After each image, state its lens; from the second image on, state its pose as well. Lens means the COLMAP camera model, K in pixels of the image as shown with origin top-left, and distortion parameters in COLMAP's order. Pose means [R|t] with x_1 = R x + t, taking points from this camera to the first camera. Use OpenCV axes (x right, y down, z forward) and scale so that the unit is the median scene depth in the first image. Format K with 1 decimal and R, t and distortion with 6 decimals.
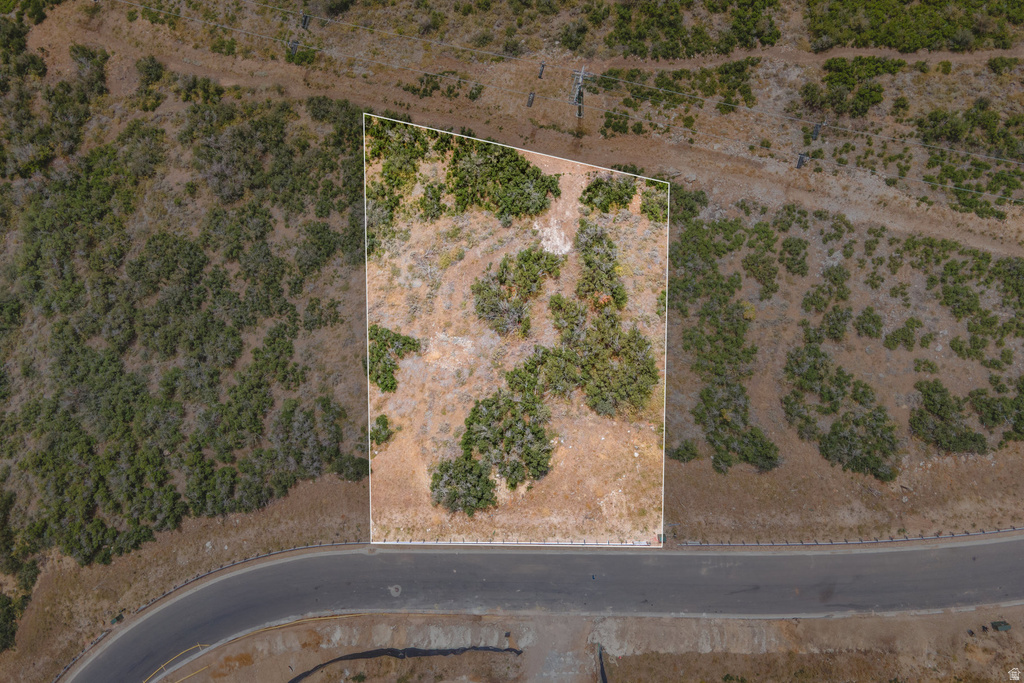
lens RADIAL K [[756.9, 0, 501.0], [0, 756.9, 321.3], [0, 0, 1]] dist [0.024020, 0.028421]
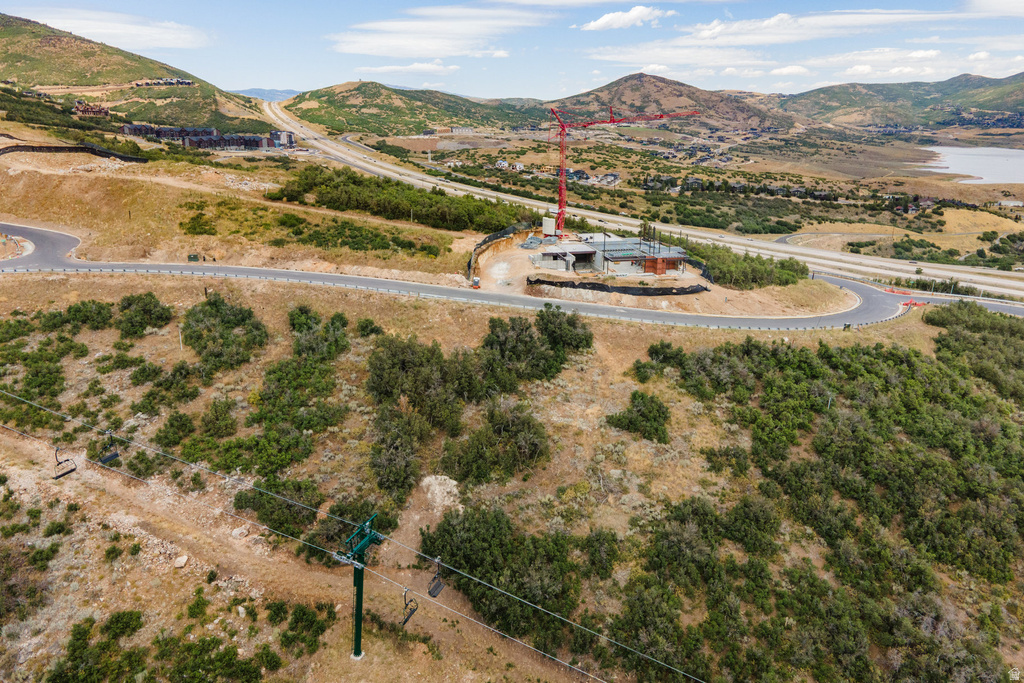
lens RADIAL K [[756.9, 0, 501.0], [0, 756.9, 321.3], [0, 0, 1]] dist [0.024020, 0.028421]
pose [[-0.994114, -0.040713, 0.100398, -0.063087], [0.107893, -0.288099, 0.951503, -0.807512], [-0.009814, 0.956735, 0.290796, 0.605378]]
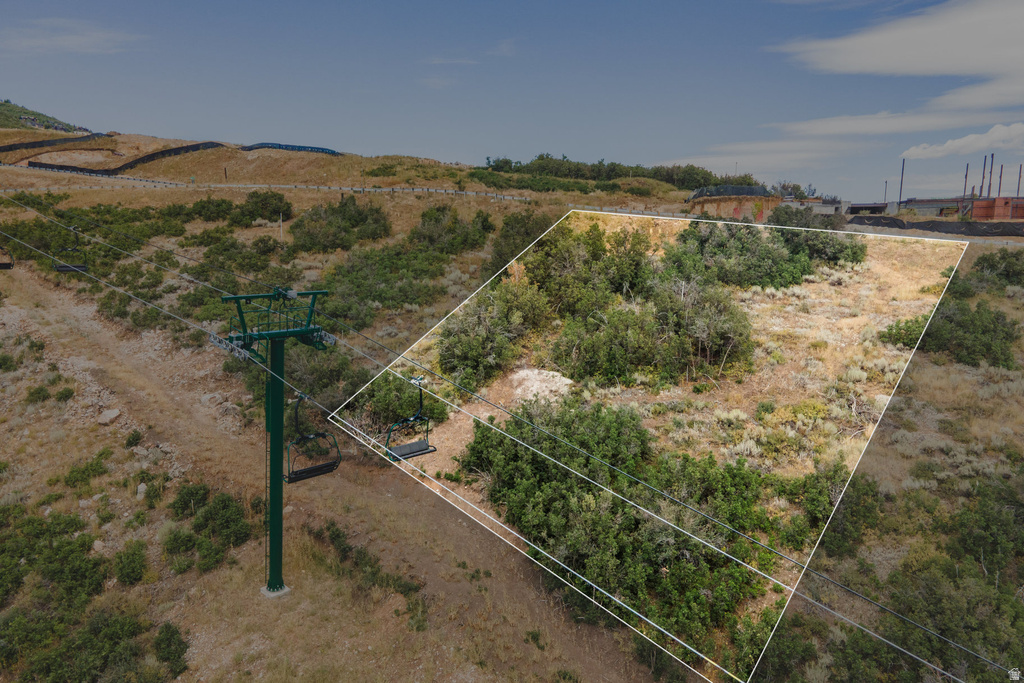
lens RADIAL K [[756.9, 0, 501.0], [0, 756.9, 321.3], [0, 0, 1]] dist [0.024020, 0.028421]
pose [[-0.885115, -0.065815, 0.460696, -0.113652], [0.465359, -0.117516, 0.877286, -0.513199], [-0.003599, 0.990888, 0.134643, 0.907584]]
